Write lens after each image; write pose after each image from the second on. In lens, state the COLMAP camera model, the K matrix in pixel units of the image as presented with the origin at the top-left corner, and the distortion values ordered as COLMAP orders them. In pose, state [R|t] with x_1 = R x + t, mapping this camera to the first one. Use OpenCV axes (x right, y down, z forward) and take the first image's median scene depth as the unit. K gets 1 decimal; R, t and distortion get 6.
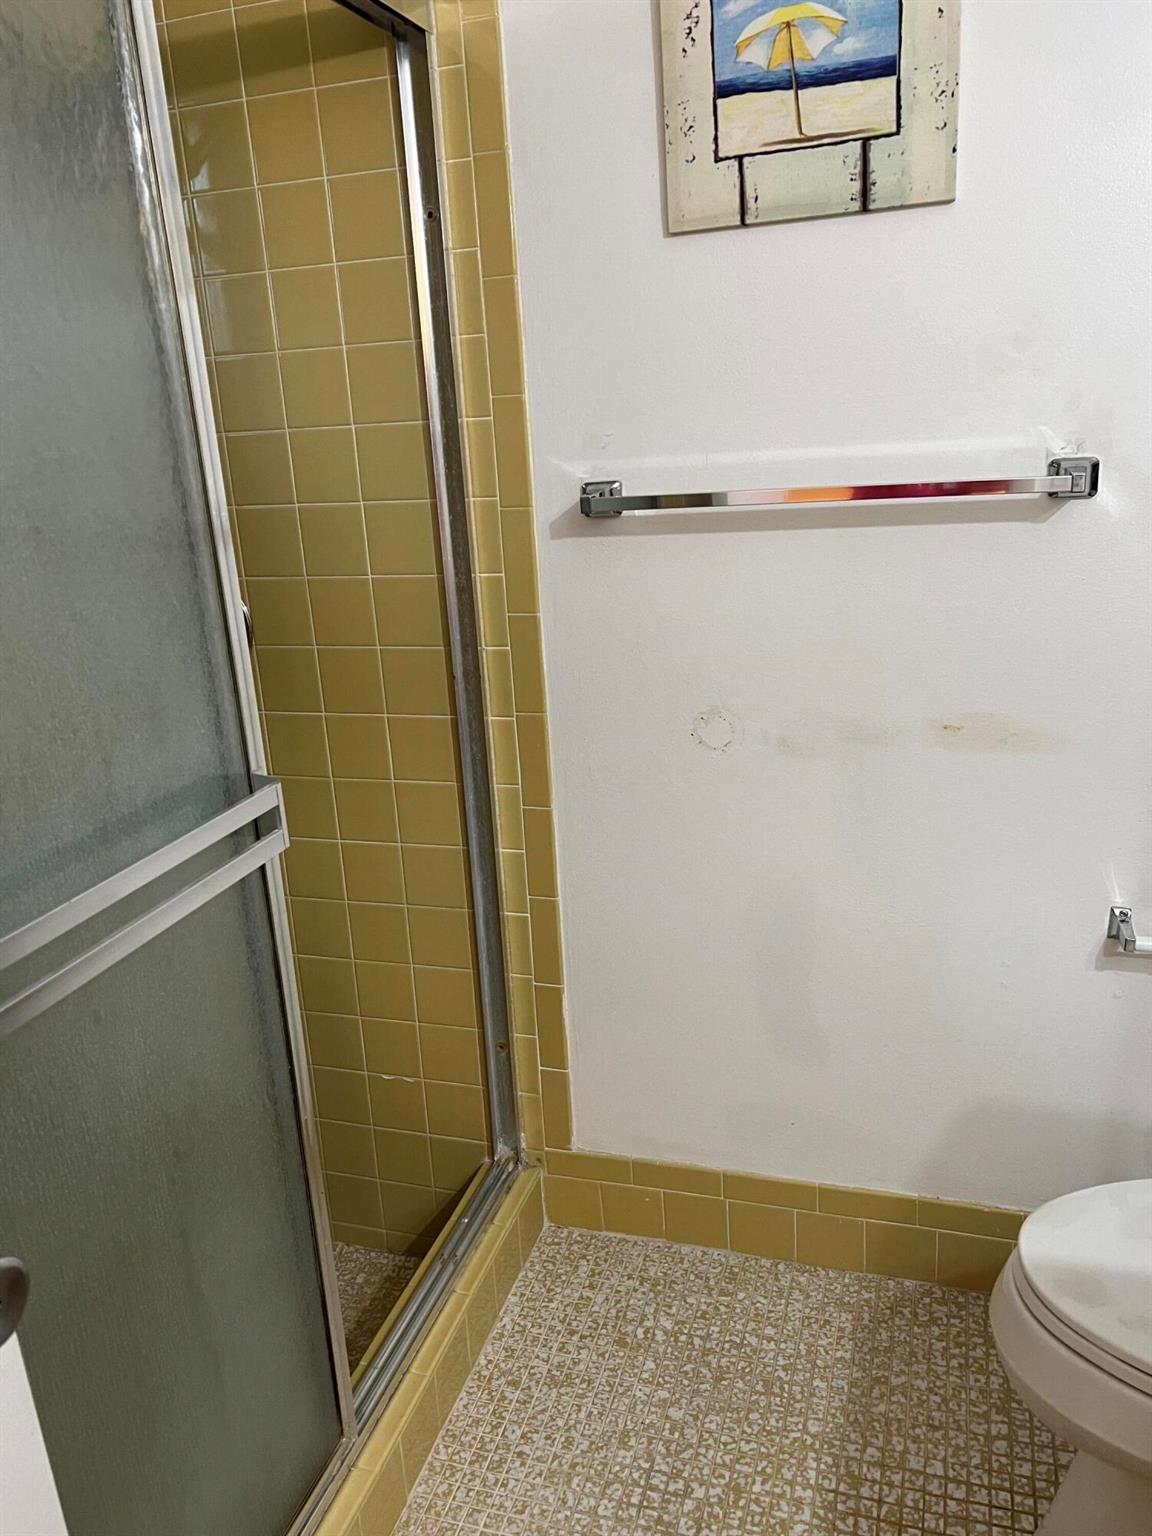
lens RADIAL K [[1149.5, 0, 582.2], [0, 1149.5, 763.1], [0, 0, 1]] dist [0.038562, -0.045729]
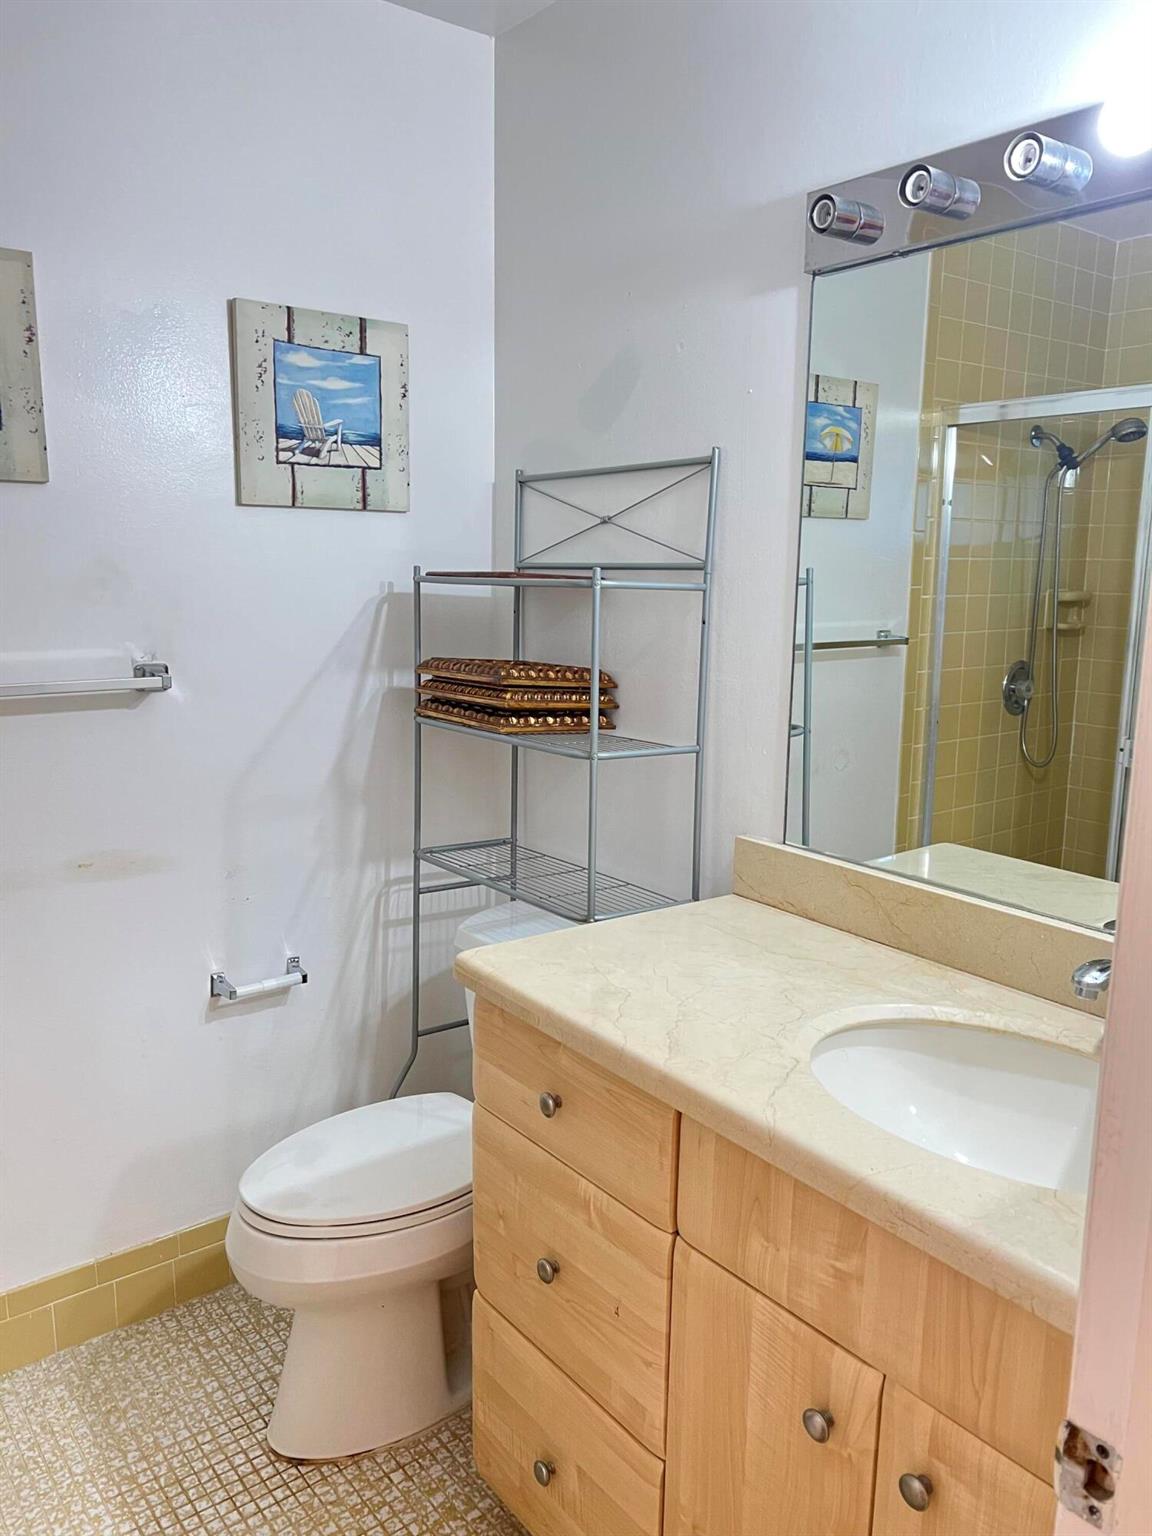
lens RADIAL K [[1149.5, 0, 571.0], [0, 1149.5, 767.8], [0, 0, 1]] dist [0.038562, -0.045729]
pose [[0.574414, -0.076329, 0.814999, -0.426784], [0.190927, 0.980674, -0.042720, 0.022430], [-0.795987, 0.180145, 0.577886, -0.208827]]
